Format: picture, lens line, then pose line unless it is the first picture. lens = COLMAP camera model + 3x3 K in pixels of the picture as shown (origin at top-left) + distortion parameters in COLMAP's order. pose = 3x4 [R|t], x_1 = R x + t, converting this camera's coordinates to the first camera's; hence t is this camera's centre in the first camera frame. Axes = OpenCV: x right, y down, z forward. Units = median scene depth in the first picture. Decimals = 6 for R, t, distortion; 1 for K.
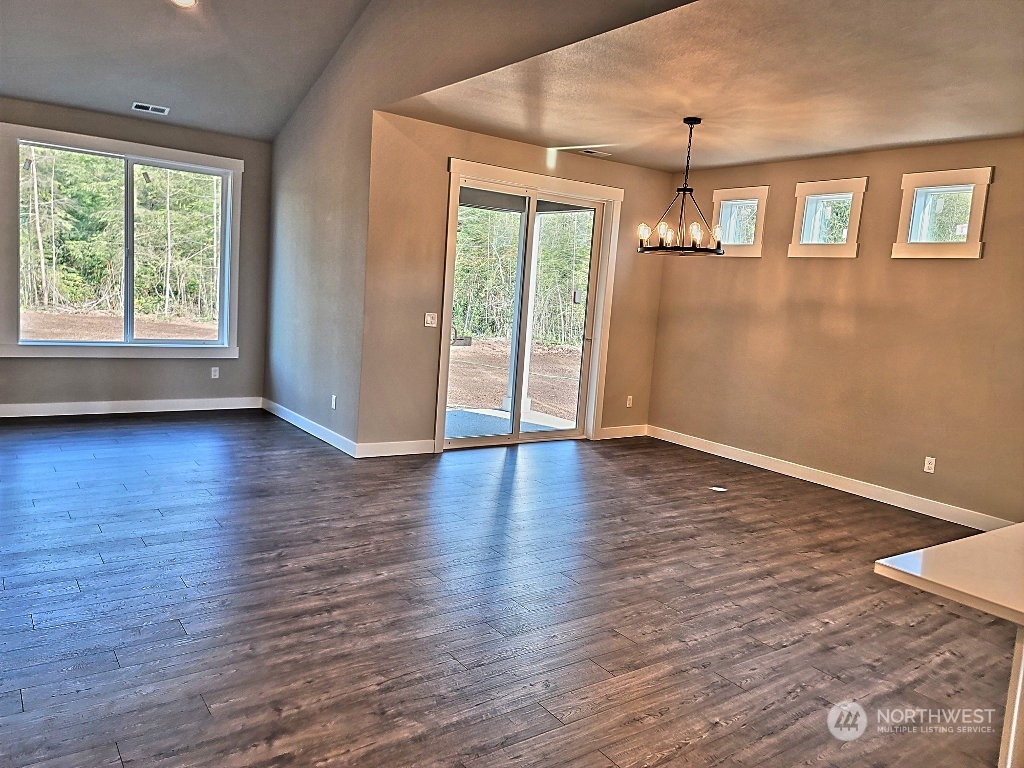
lens RADIAL K [[751.3, 0, 508.9], [0, 751.3, 383.3], [0, 0, 1]] dist [0.041589, 0.009861]
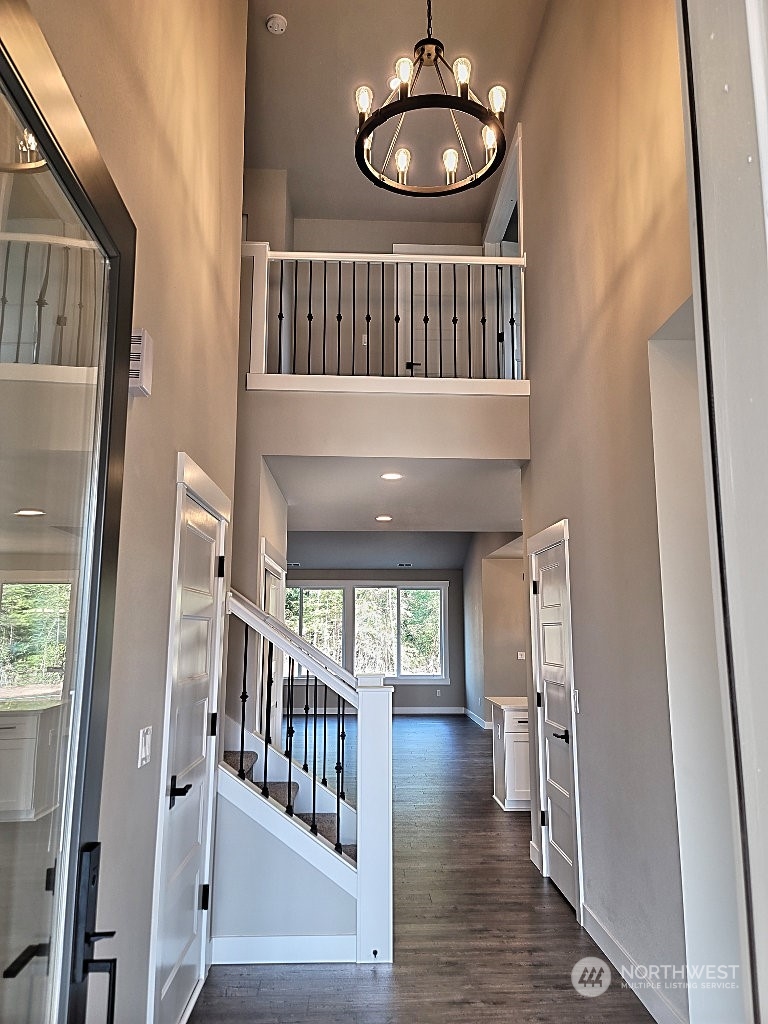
lens RADIAL K [[751.3, 0, 384.4], [0, 751.3, 510.2], [0, 0, 1]] dist [0.041589, 0.009861]
pose [[0.833753, -0.158721, -0.528833, 0.640707], [-0.010375, 0.953118, -0.302420, 0.138321], [0.552041, 0.257630, 0.793018, -0.768173]]
